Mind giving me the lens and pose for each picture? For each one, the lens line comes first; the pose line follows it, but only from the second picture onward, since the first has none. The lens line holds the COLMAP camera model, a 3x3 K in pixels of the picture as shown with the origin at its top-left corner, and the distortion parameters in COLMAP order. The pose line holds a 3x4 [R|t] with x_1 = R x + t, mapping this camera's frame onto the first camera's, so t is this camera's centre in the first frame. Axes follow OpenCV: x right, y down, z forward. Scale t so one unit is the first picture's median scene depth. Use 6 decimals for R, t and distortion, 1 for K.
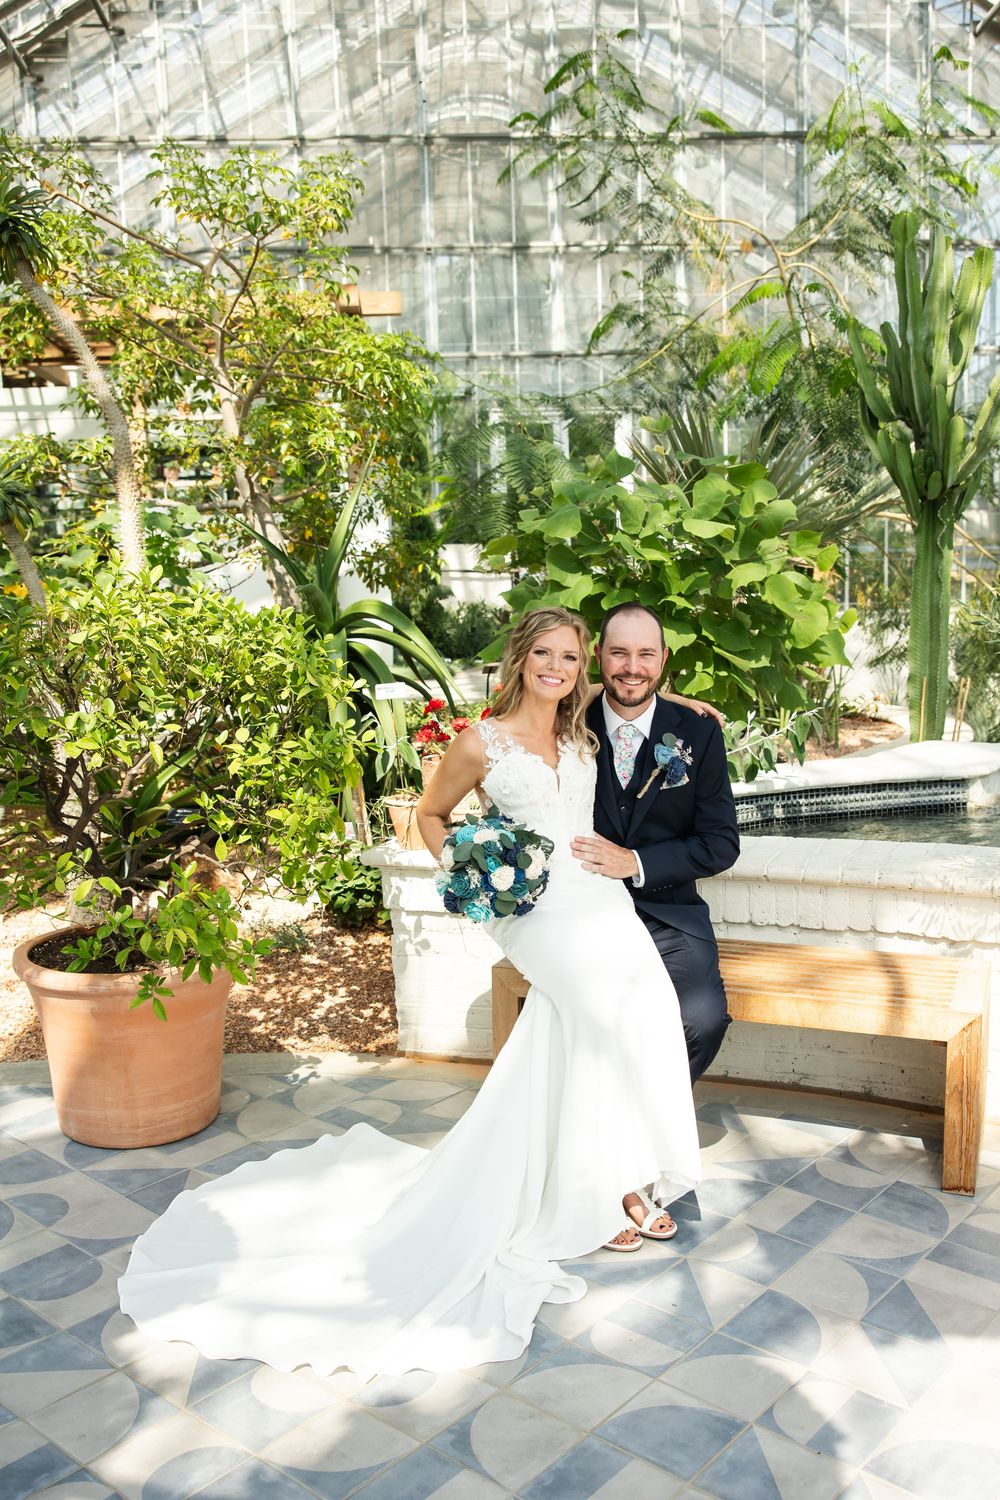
lens RADIAL K [[1311.0, 0, 500.0], [0, 1311.0, 750.0], [0, 0, 1]] dist [-0.098655, 0.153415]
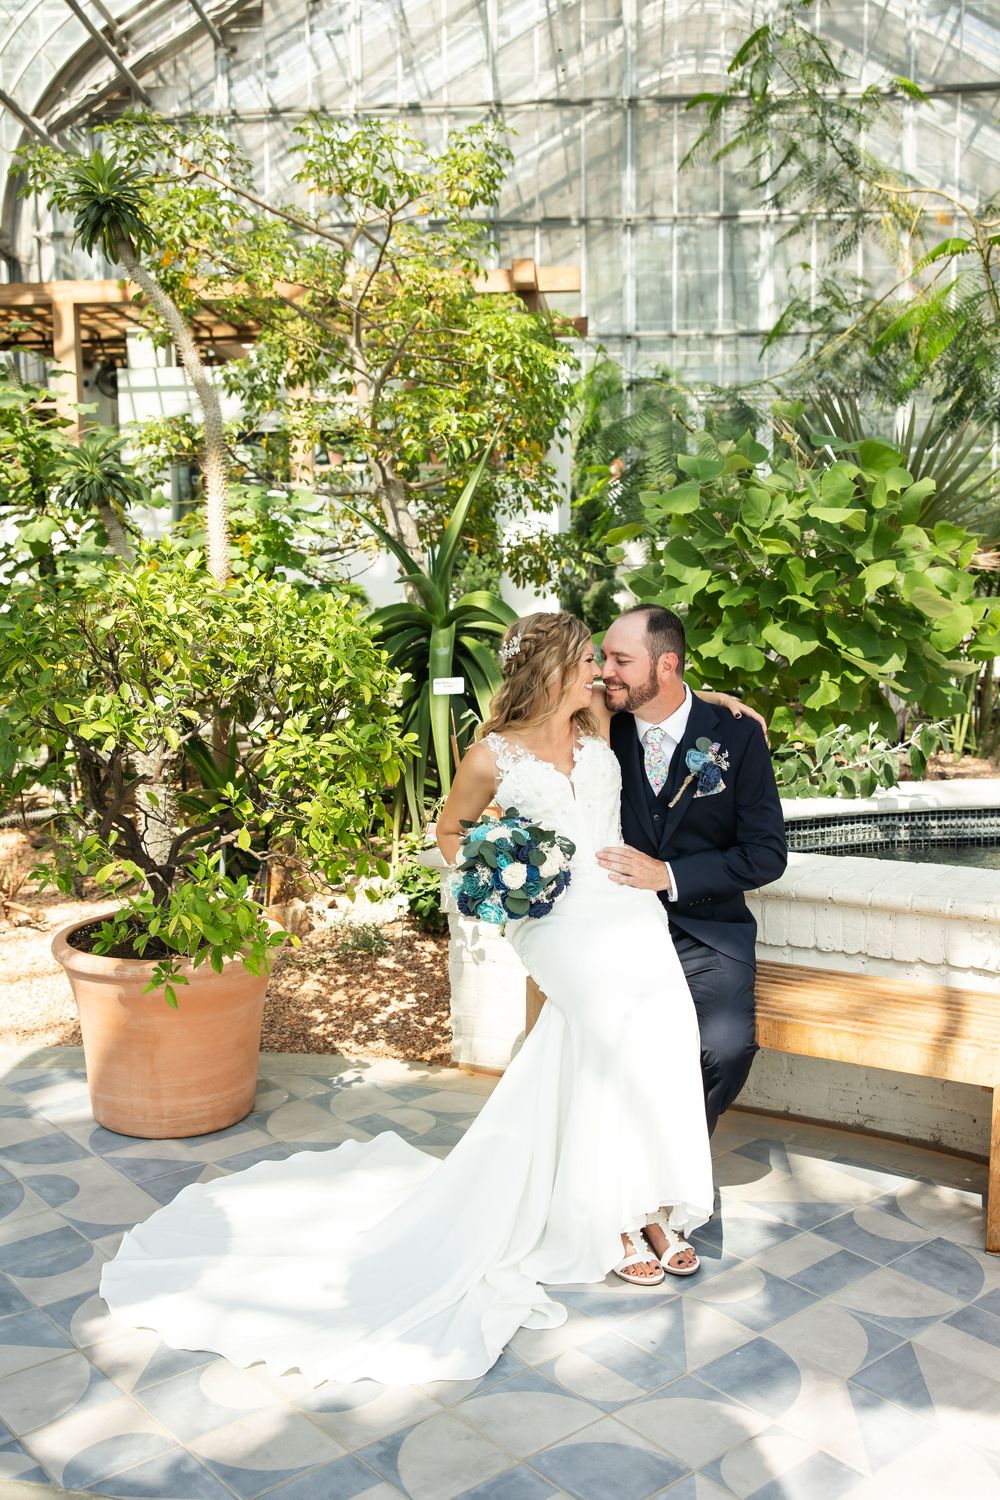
lens RADIAL K [[1402.3, 0, 500.0], [0, 1402.3, 750.0], [0, 0, 1]] dist [-0.077165, 0.161436]
pose [[0.989059, 0.038936, -0.142292, 0.116712], [-0.039604, 0.999214, -0.001860, 0.002722], [0.142108, 0.007475, 0.989823, -0.017724]]
